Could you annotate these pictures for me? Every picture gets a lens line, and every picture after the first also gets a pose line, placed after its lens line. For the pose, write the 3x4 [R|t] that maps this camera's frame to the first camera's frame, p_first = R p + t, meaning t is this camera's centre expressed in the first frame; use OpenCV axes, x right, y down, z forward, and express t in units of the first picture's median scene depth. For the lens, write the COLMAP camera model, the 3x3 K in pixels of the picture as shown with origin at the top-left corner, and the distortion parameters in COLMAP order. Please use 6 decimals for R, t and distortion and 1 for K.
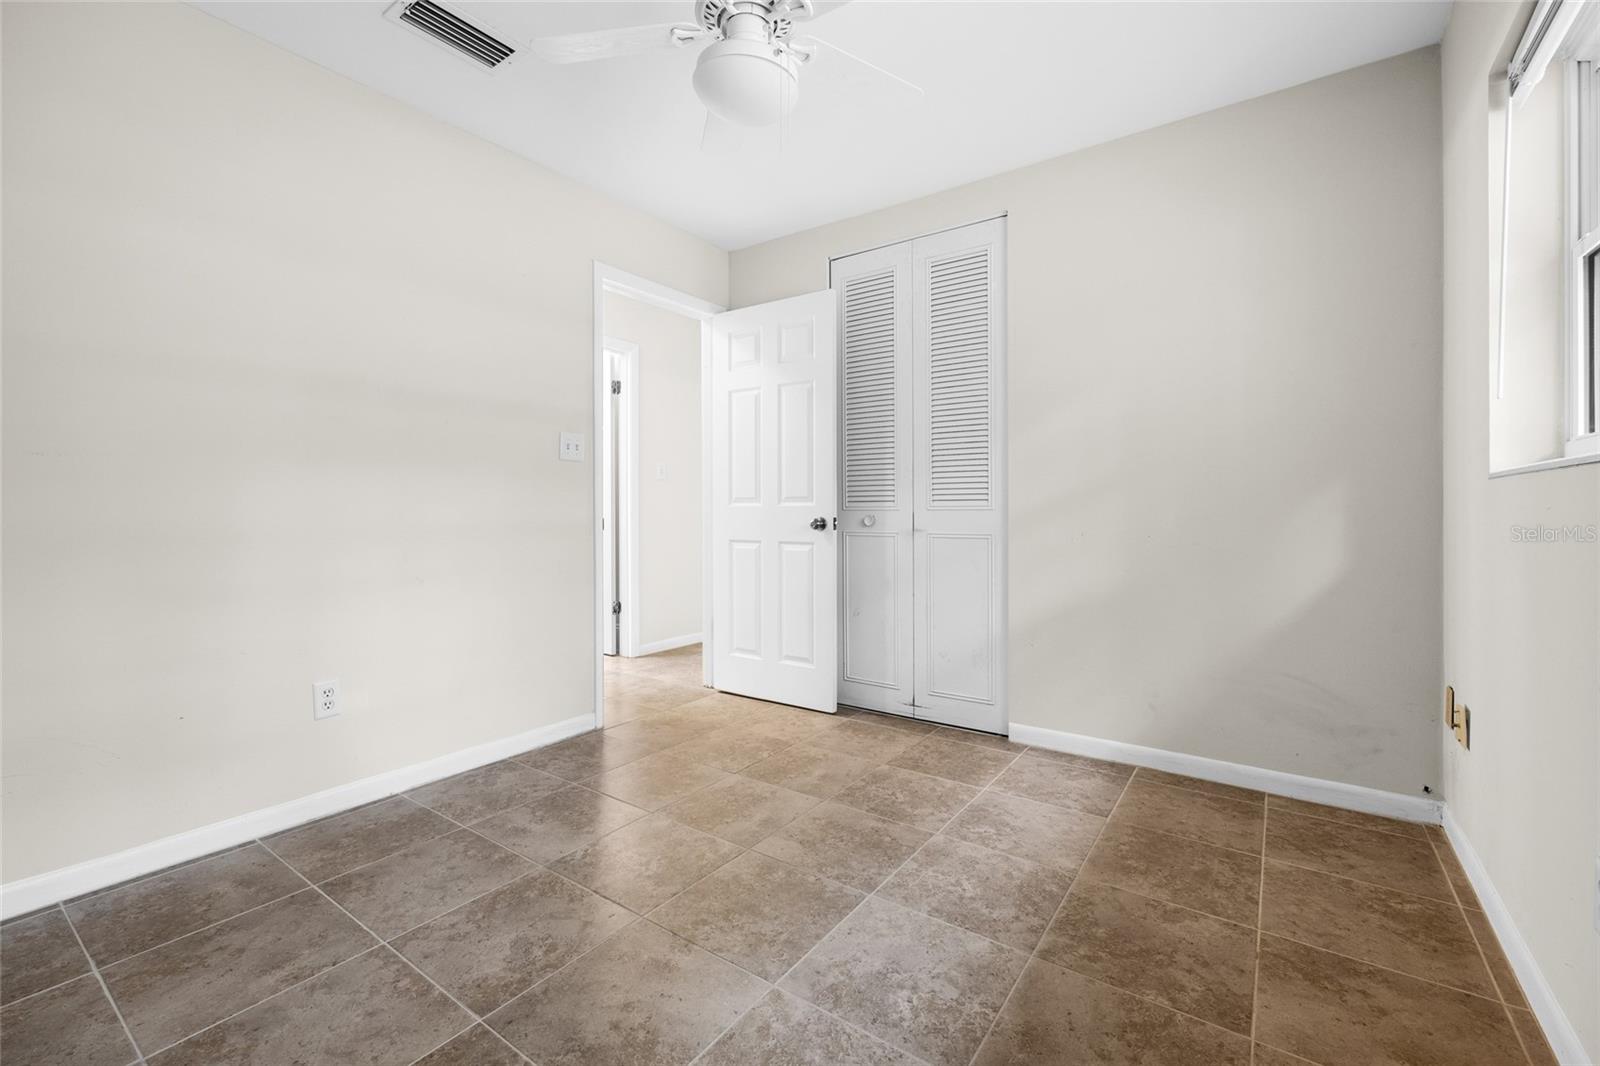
lens RADIAL K [[700.6, 0, 800.4], [0, 700.6, 521.3], [0, 0, 1]] dist [0.007137, -0.001299]
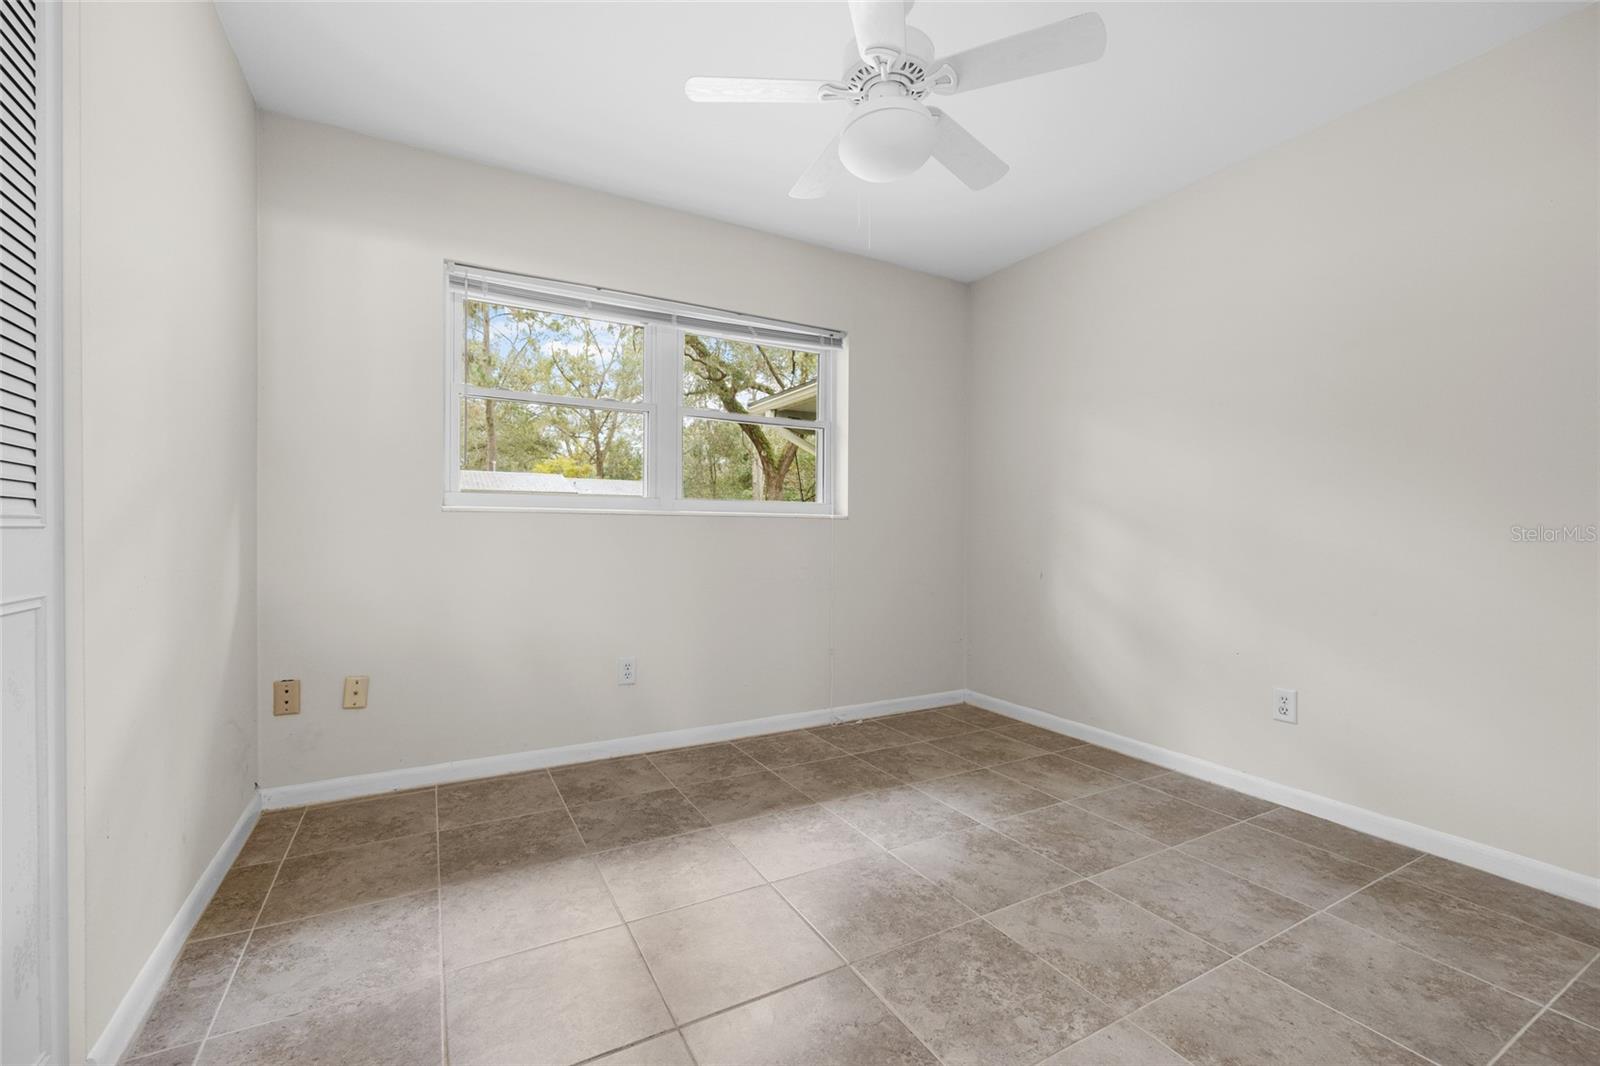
lens RADIAL K [[700.6, 0, 804.2], [0, 700.6, 532.1], [0, 0, 1]] dist [0.007137, -0.001299]
pose [[-0.911377, -0.003993, 0.411553, -0.415494], [0.001685, 0.999908, 0.013433, -0.030048], [-0.411569, 0.012936, -0.911287, 2.059343]]
